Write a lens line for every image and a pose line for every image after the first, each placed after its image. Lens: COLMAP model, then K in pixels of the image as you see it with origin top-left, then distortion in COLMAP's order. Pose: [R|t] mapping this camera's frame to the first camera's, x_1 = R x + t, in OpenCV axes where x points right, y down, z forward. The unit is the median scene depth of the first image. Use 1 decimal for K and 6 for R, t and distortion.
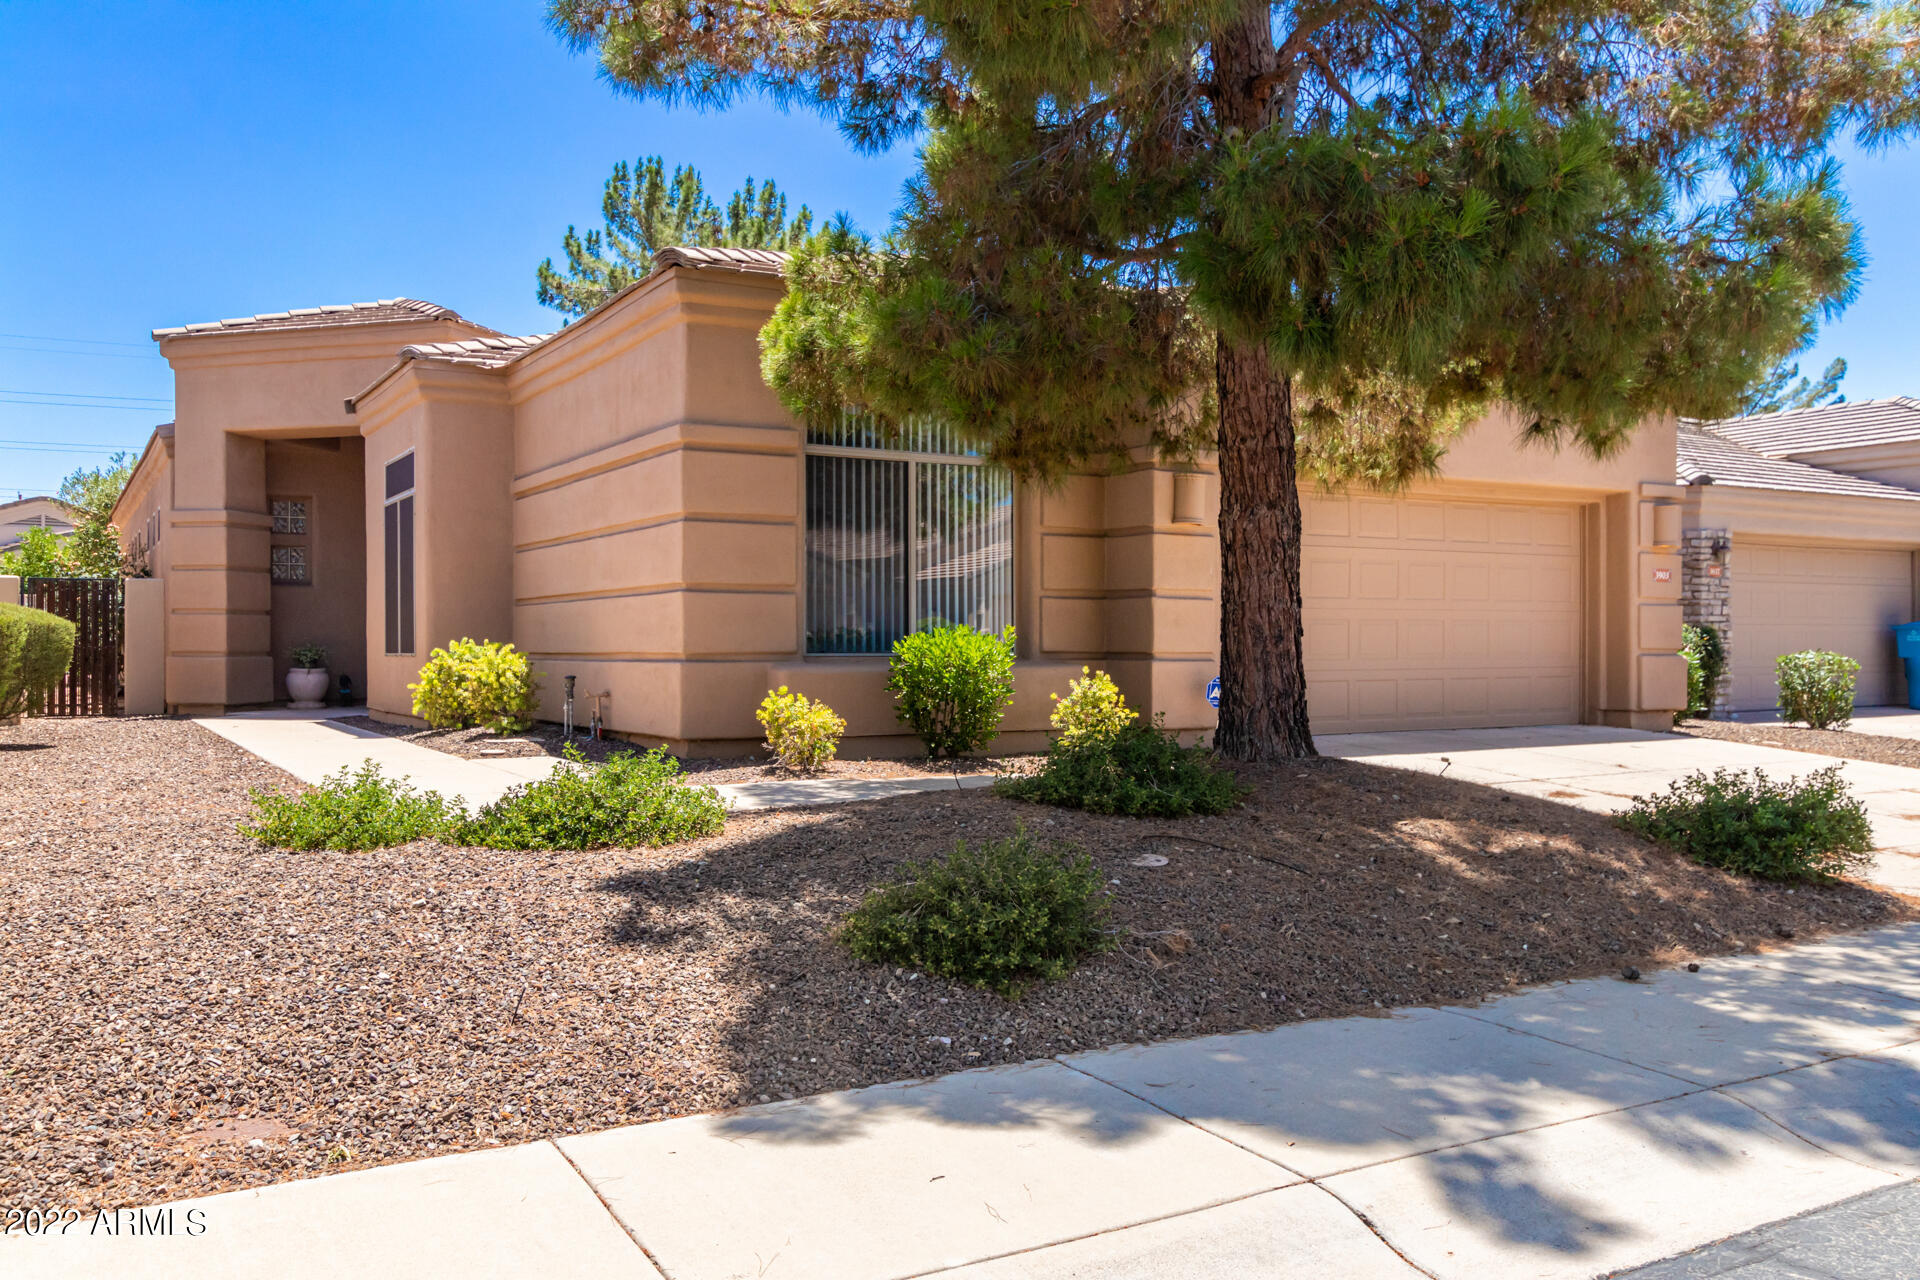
lens RADIAL K [[1590.8, 0, 958.2], [0, 1590.8, 637.9], [0, 0, 1]] dist [0.003404, 0.003691]
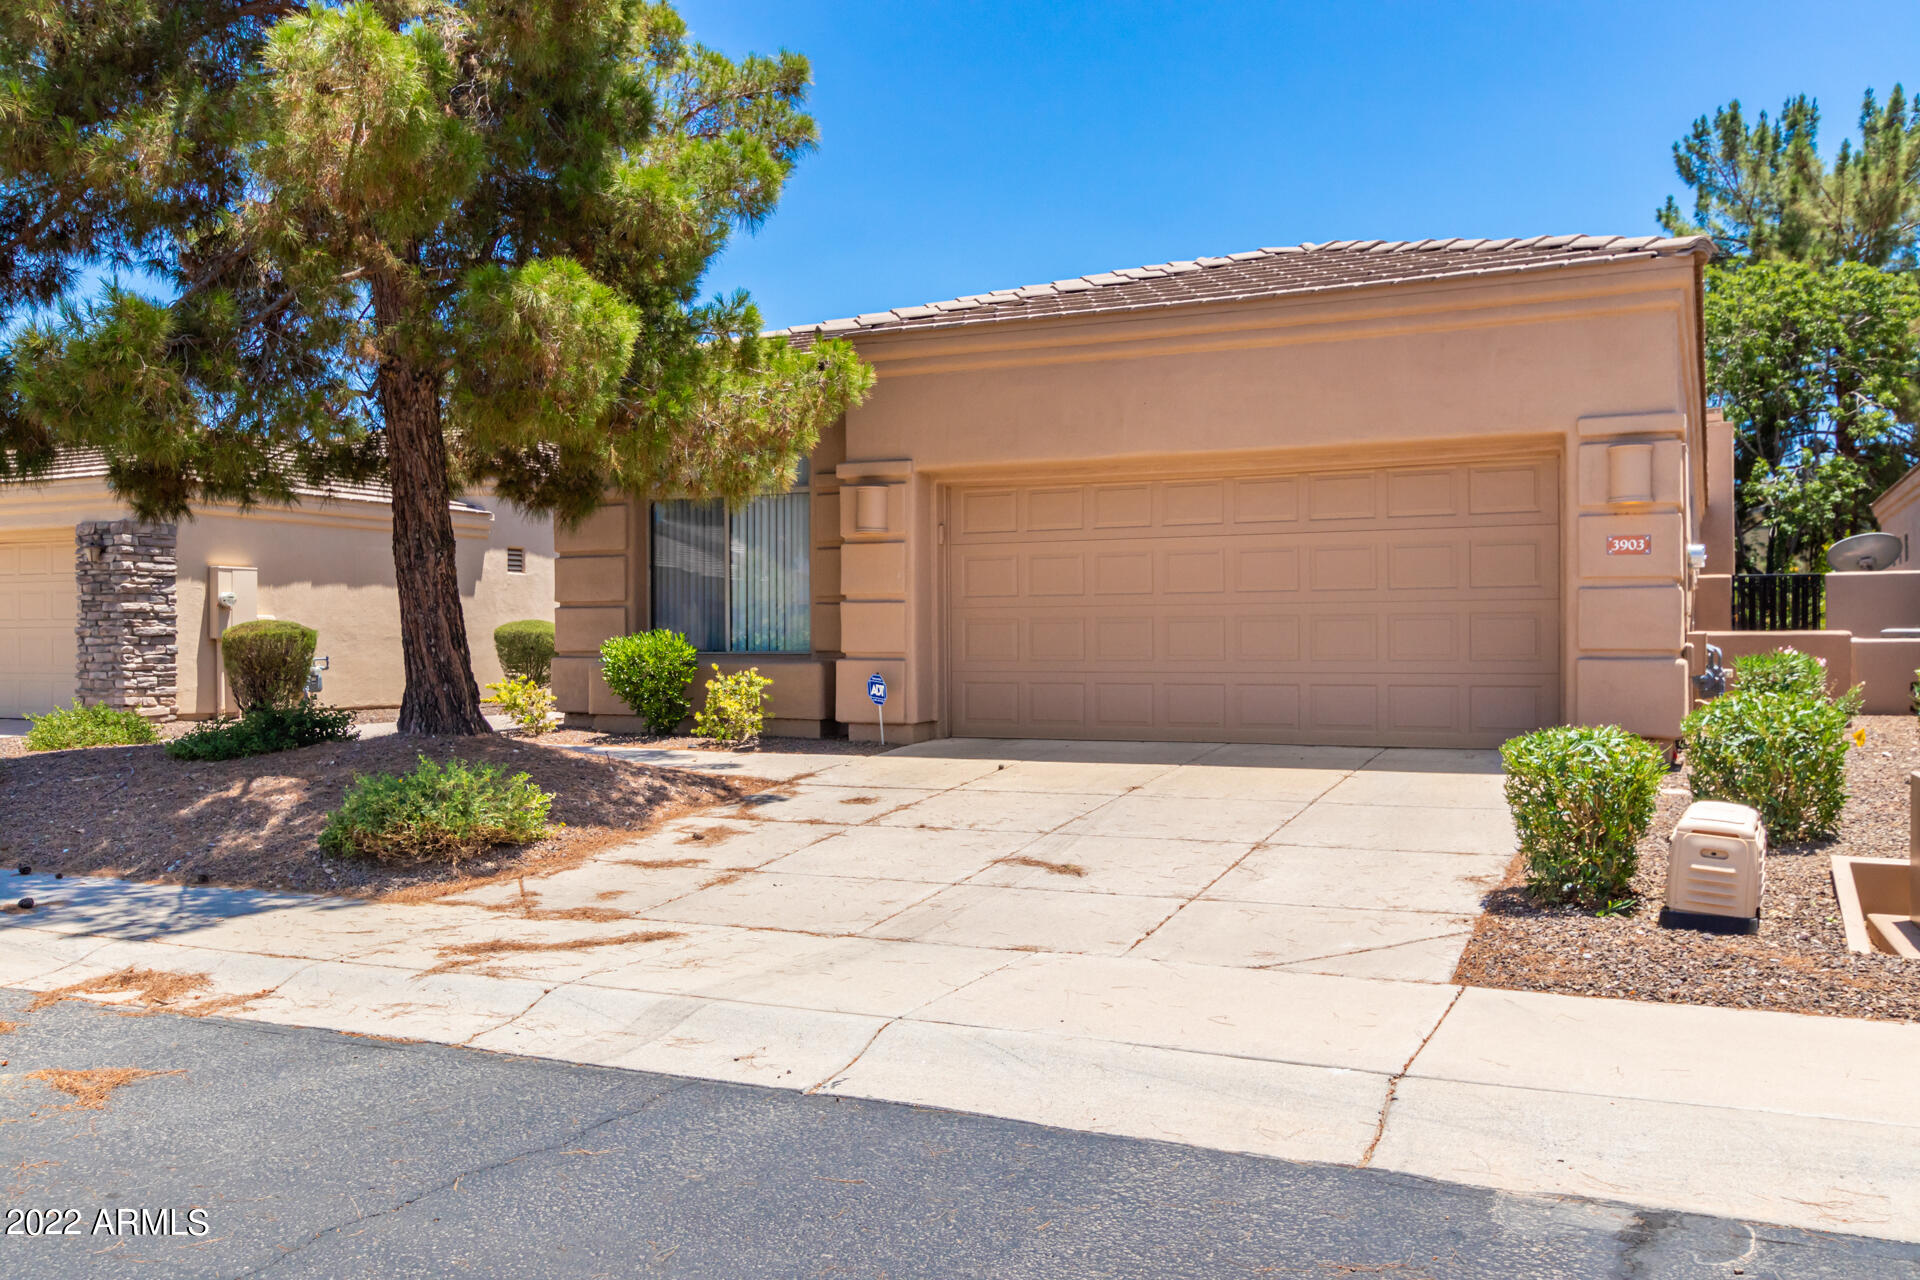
lens RADIAL K [[1590.8, 0, 958.0], [0, 1590.8, 642.8], [0, 0, 1]] dist [0.003404, 0.003691]
pose [[0.572285, -0.000231, -0.820055, 0.854118], [0.003683, 0.999991, 0.002289, 0.001150], [0.820047, -0.004330, 0.572280, 0.354241]]
